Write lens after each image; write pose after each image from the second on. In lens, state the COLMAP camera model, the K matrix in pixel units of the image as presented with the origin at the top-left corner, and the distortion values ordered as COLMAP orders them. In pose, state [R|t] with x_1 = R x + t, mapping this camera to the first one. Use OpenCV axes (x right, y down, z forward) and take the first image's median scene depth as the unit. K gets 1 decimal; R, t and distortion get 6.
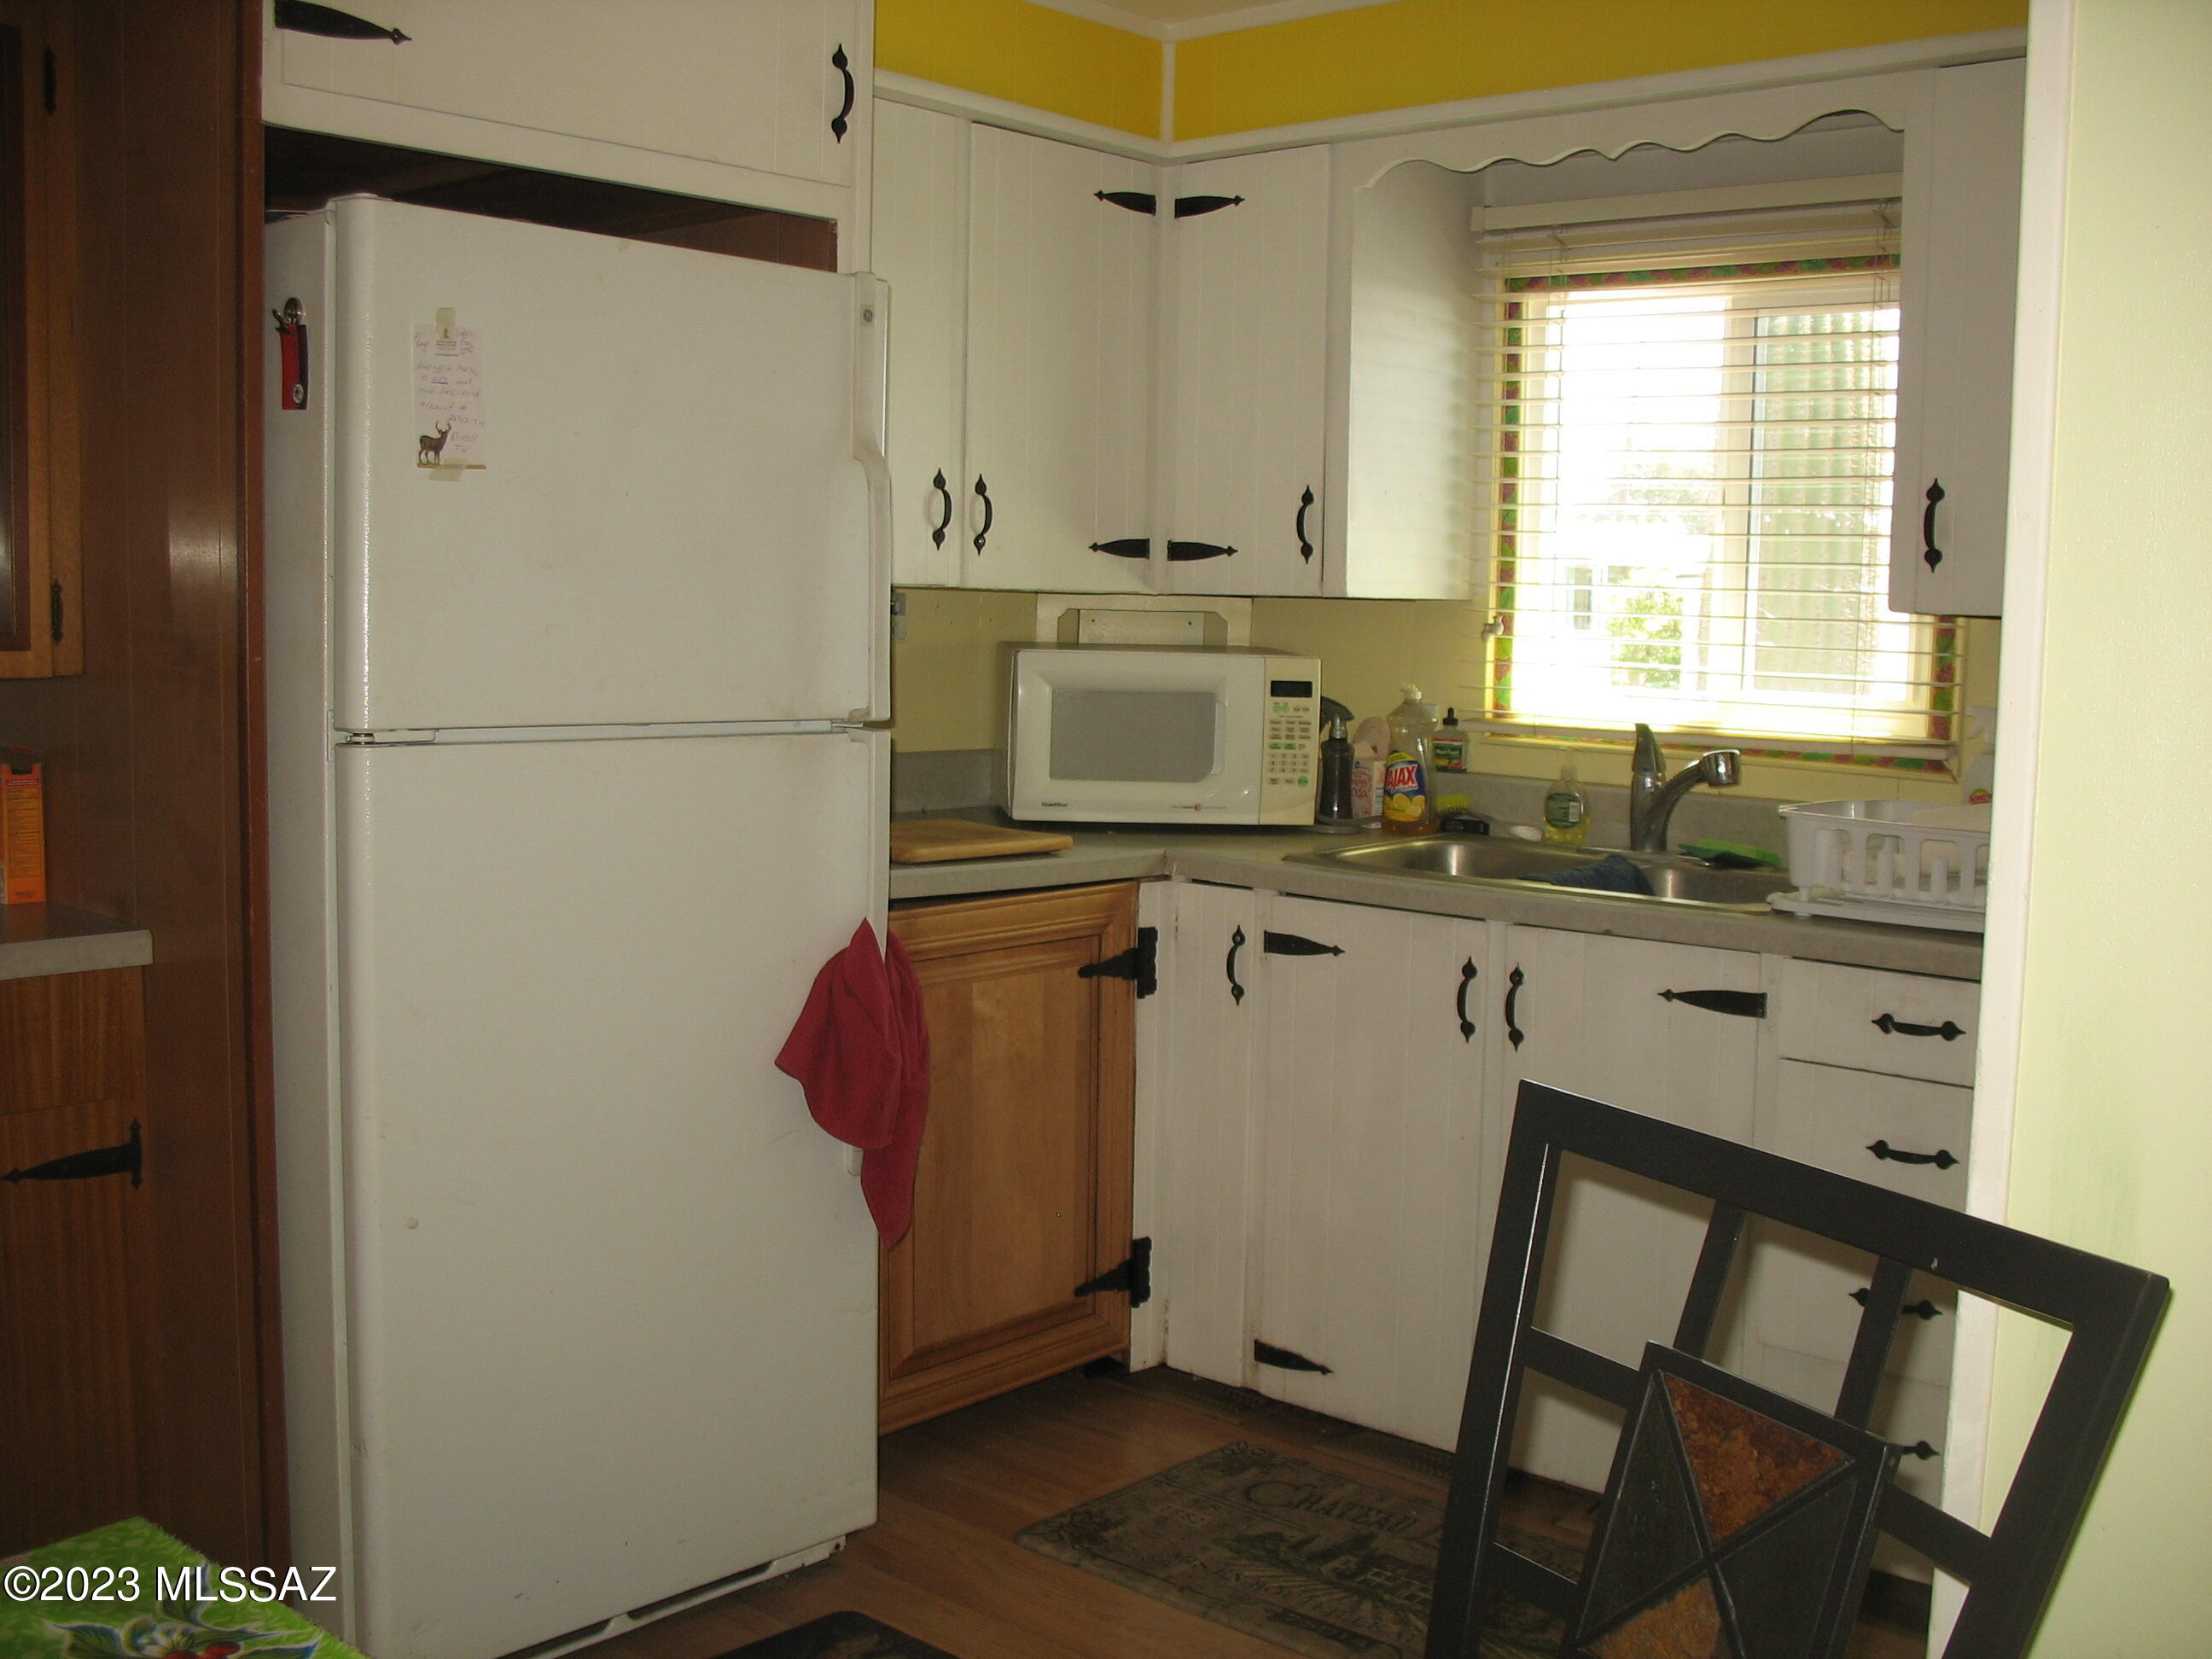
lens RADIAL K [[2285.1, 0, 1106.0], [0, 2285.1, 829.5], [0, 0, 1]] dist [-0.162874, 0.006301]
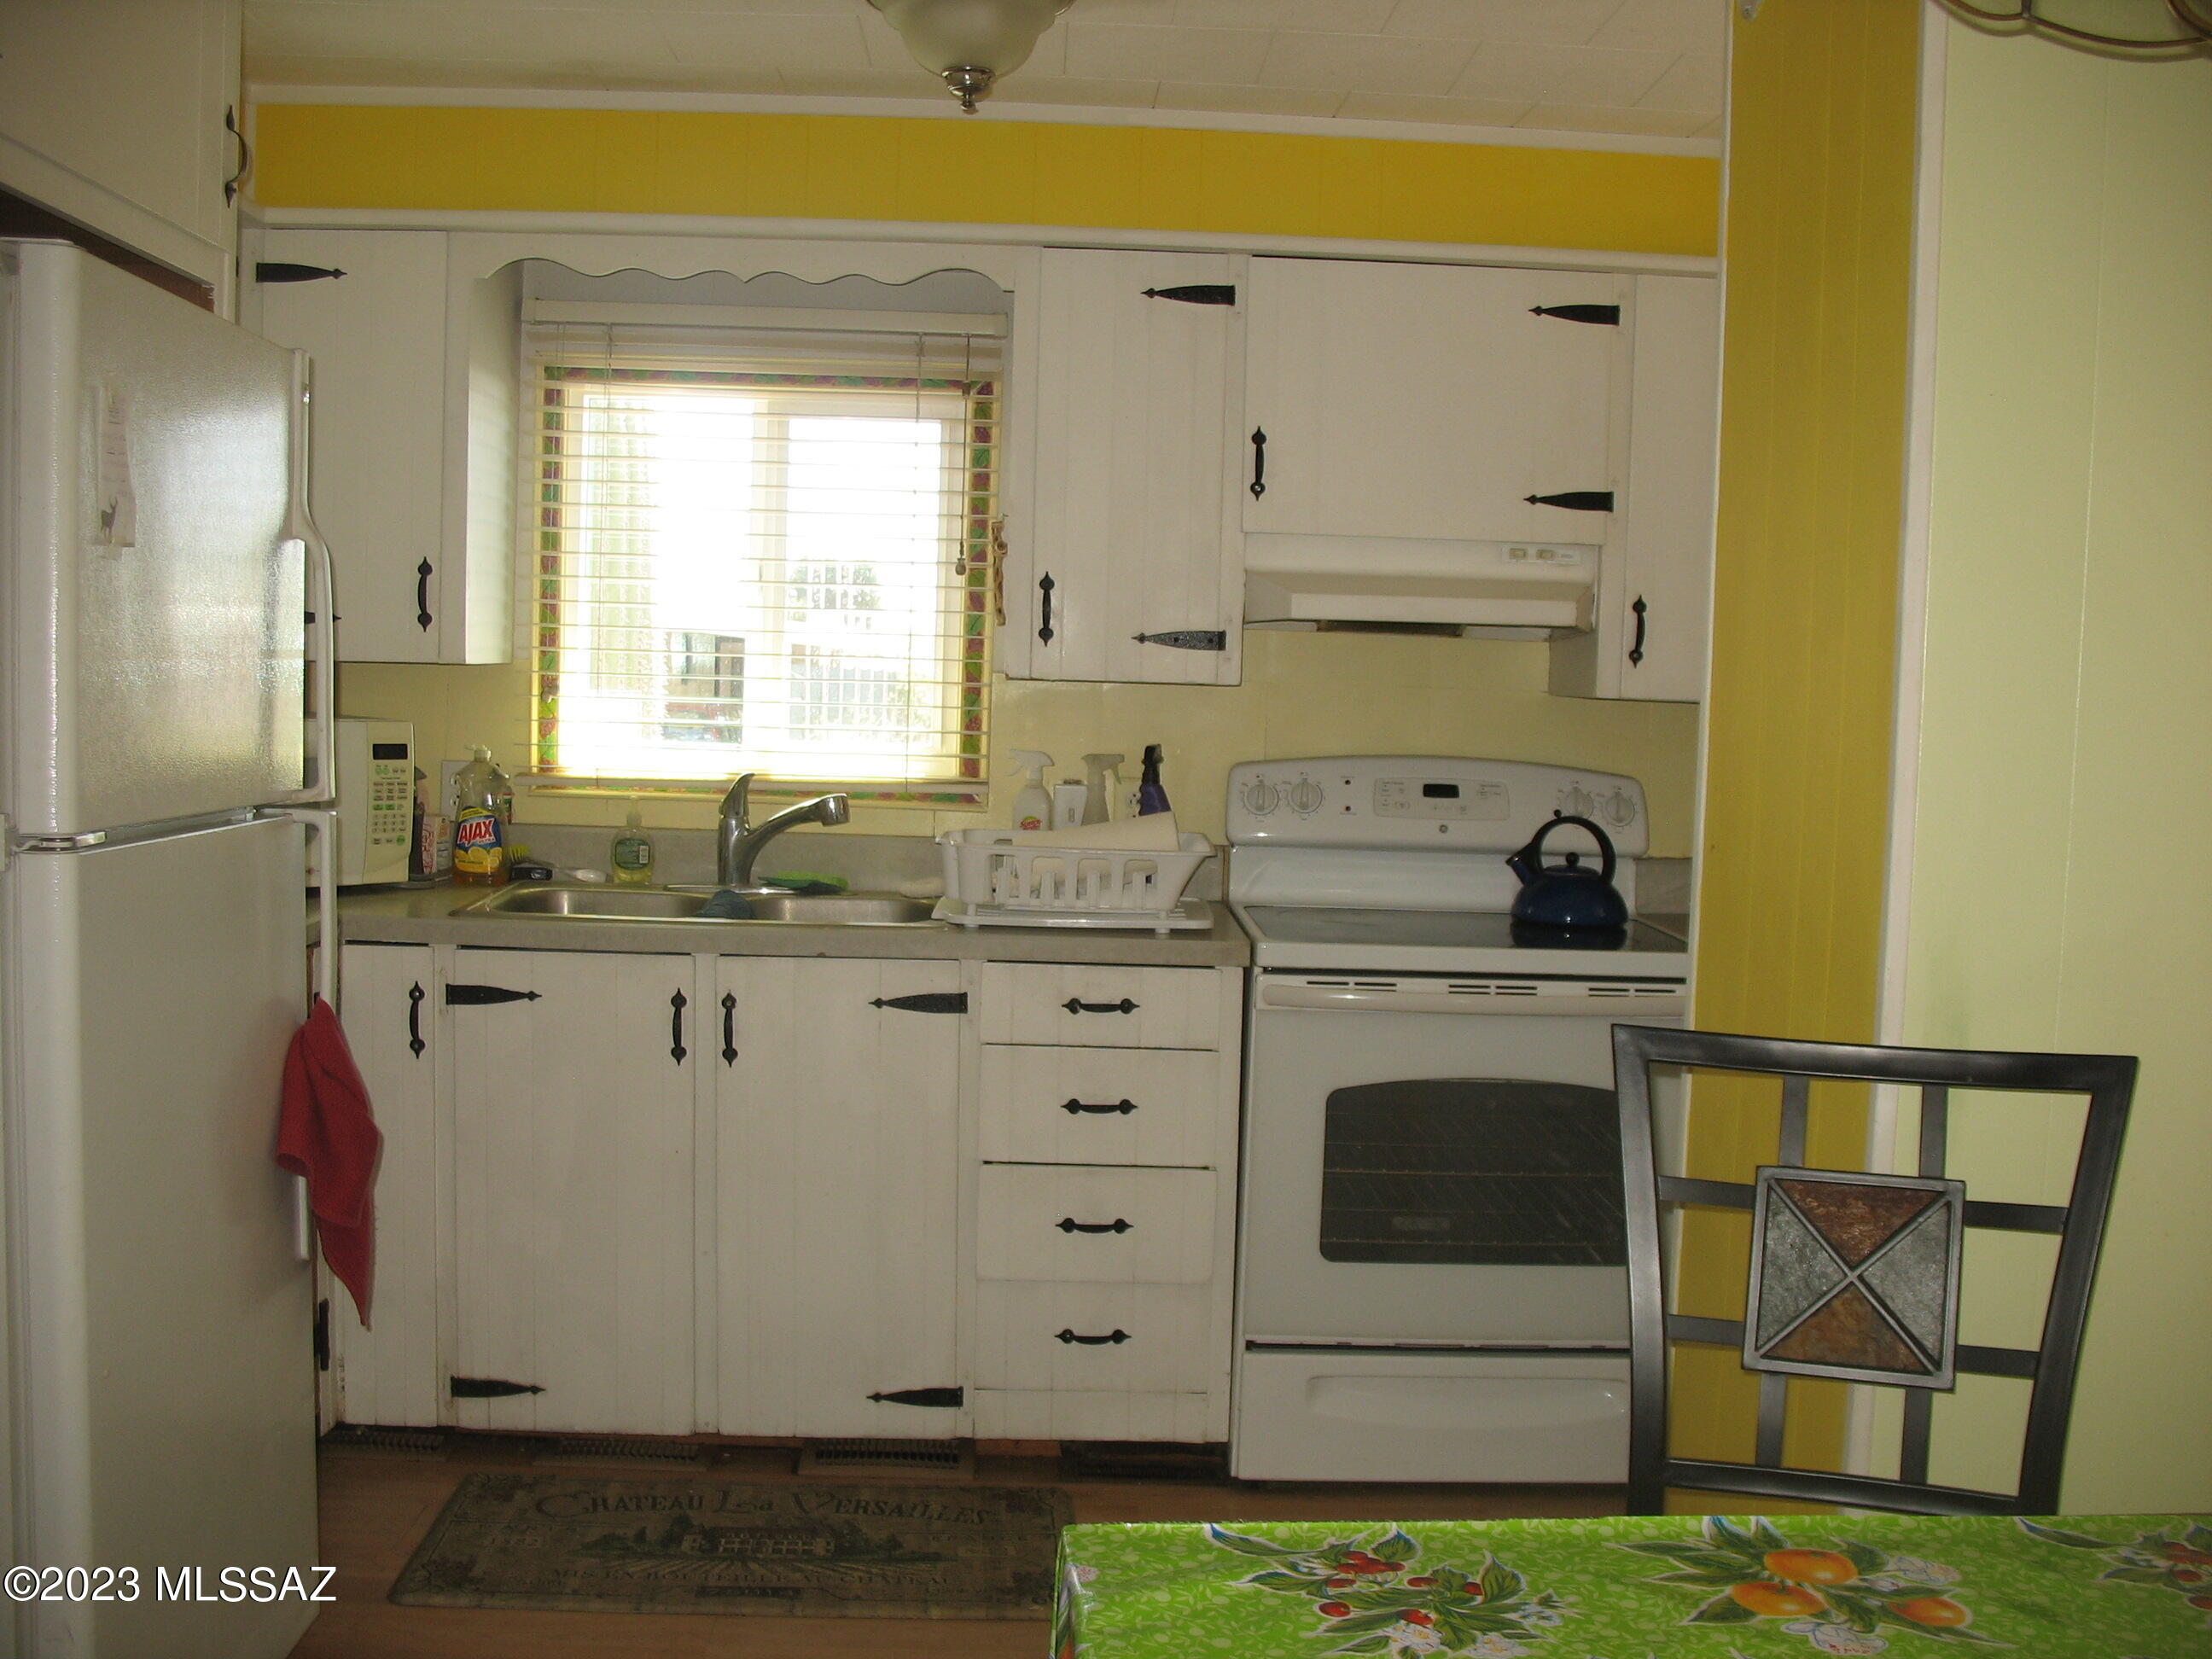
lens RADIAL K [[2273.1, 0, 1106.0], [0, 2273.1, 829.5], [0, 0, 1]] dist [-0.207929, 0.325067]
pose [[0.724254, -0.049219, 0.687774, -0.405260], [0.056599, 0.998327, 0.011842, -0.021047], [-0.687206, 0.030351, 0.725828, 0.044248]]
